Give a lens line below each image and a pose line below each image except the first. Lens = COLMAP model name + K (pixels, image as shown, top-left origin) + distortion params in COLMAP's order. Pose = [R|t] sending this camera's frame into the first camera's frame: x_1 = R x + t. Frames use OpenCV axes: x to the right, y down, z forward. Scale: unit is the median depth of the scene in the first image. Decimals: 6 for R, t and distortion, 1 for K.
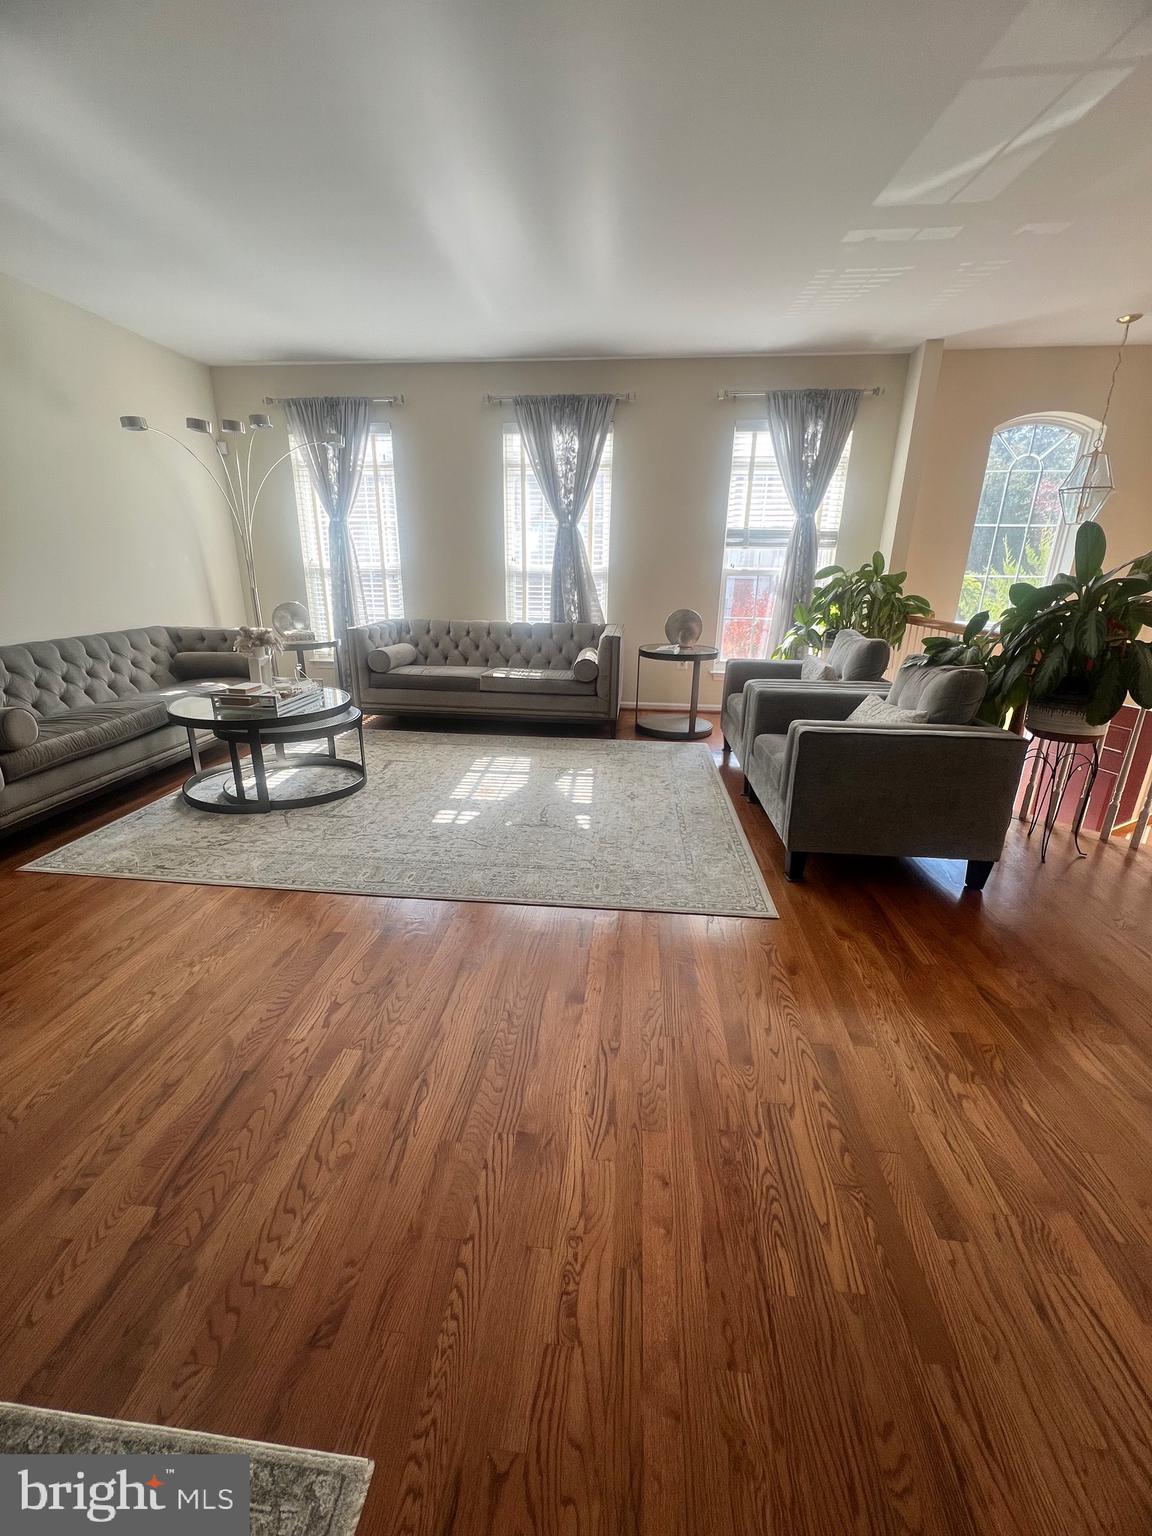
lens RADIAL K [[613.9, 0, 571.7], [0, 613.9, 769.5], [0, 0, 1]] dist [-0.000455, 0.000511]
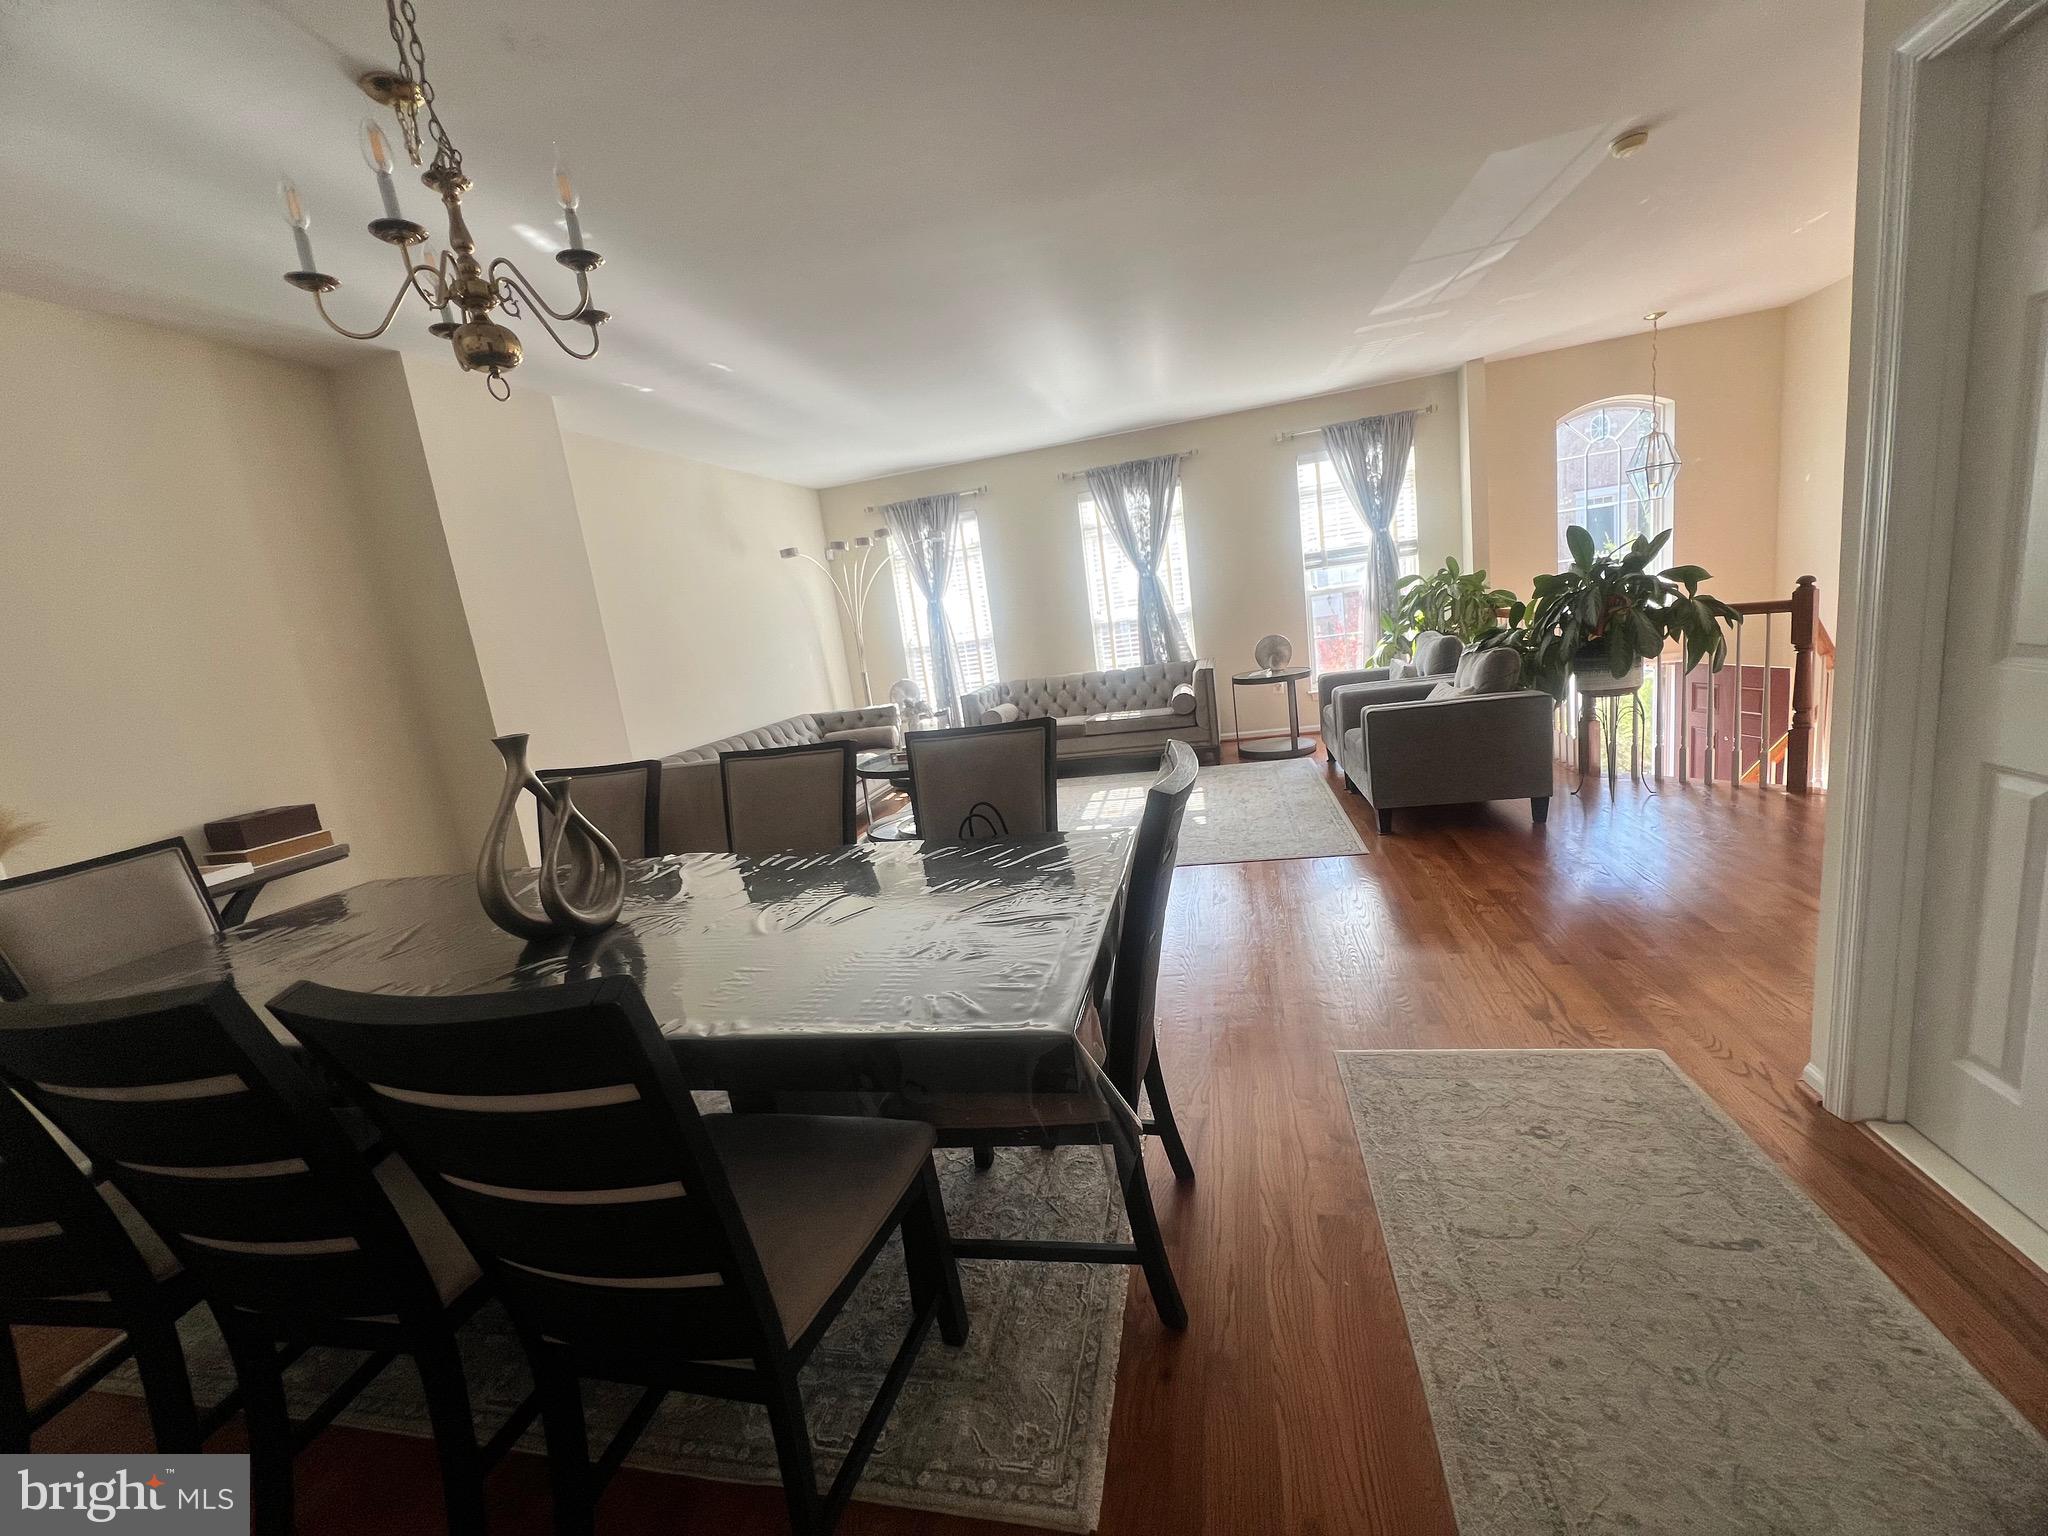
lens RADIAL K [[818.5, 0, 1028.6], [0, 818.5, 774.2], [0, 0, 1]] dist [-0.000455, 0.000511]
pose [[0.982490, -0.118164, -0.144051, -0.059617], [0.099822, 0.986669, -0.128530, 0.133662], [0.157318, 0.111900, 0.981188, -0.489838]]
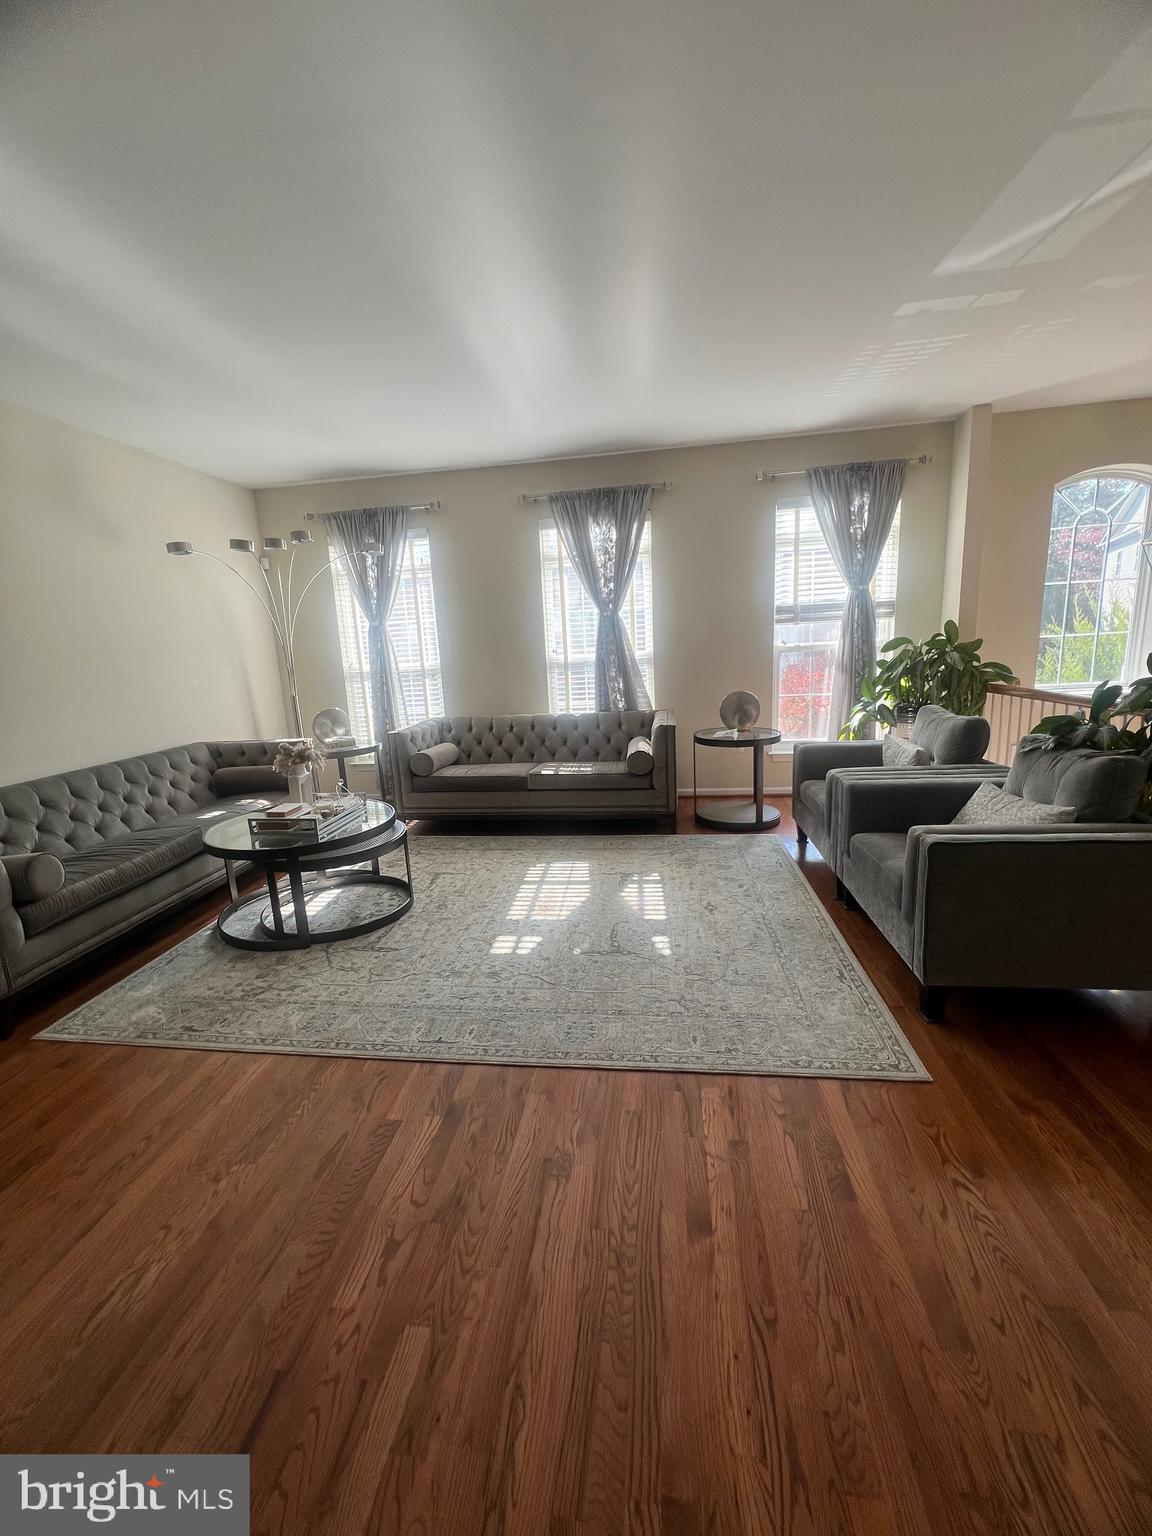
lens RADIAL K [[613.9, 0, 571.7], [0, 613.9, 769.5], [0, 0, 1]] dist [-0.000455, 0.000511]
pose [[0.997191, -0.055557, -0.050225, -0.039957], [0.049212, 0.991581, -0.119772, -0.051334], [0.056456, 0.116964, 0.991530, 0.079343]]
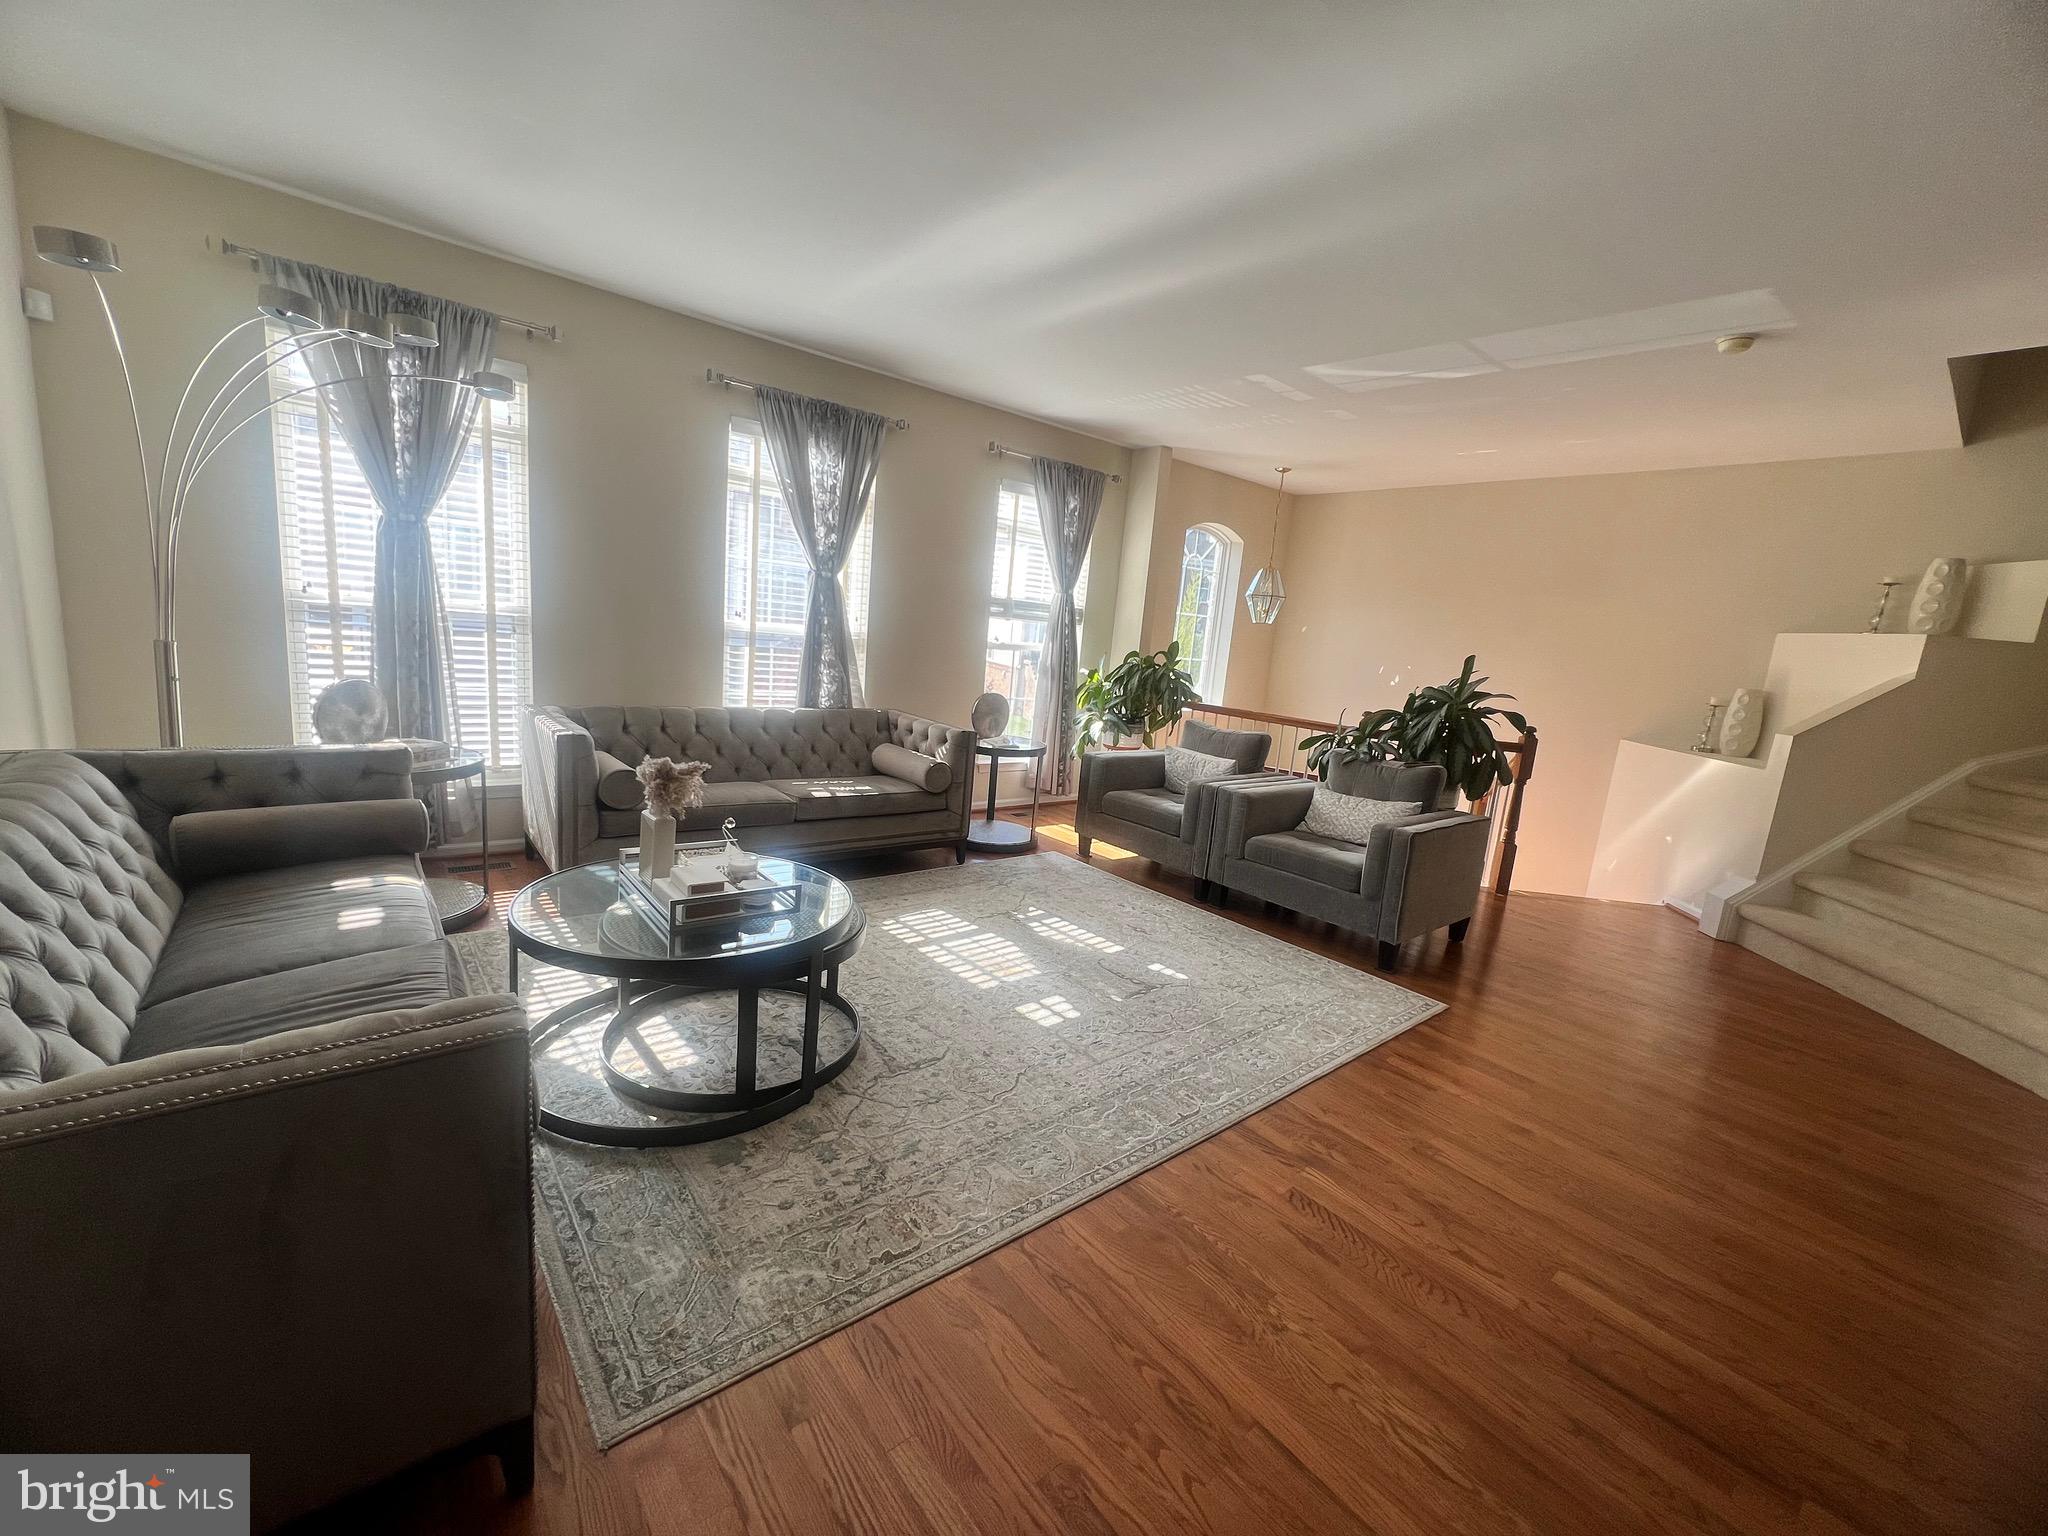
lens RADIAL K [[818.5, 0, 1028.6], [0, 818.5, 774.2], [0, 0, 1]] dist [-0.000455, 0.000511]
pose [[0.699822, -0.077641, 0.710086, -0.696053], [0.147369, 0.988383, -0.037168, -0.130167], [-0.698951, 0.130655, 0.703134, 0.262562]]
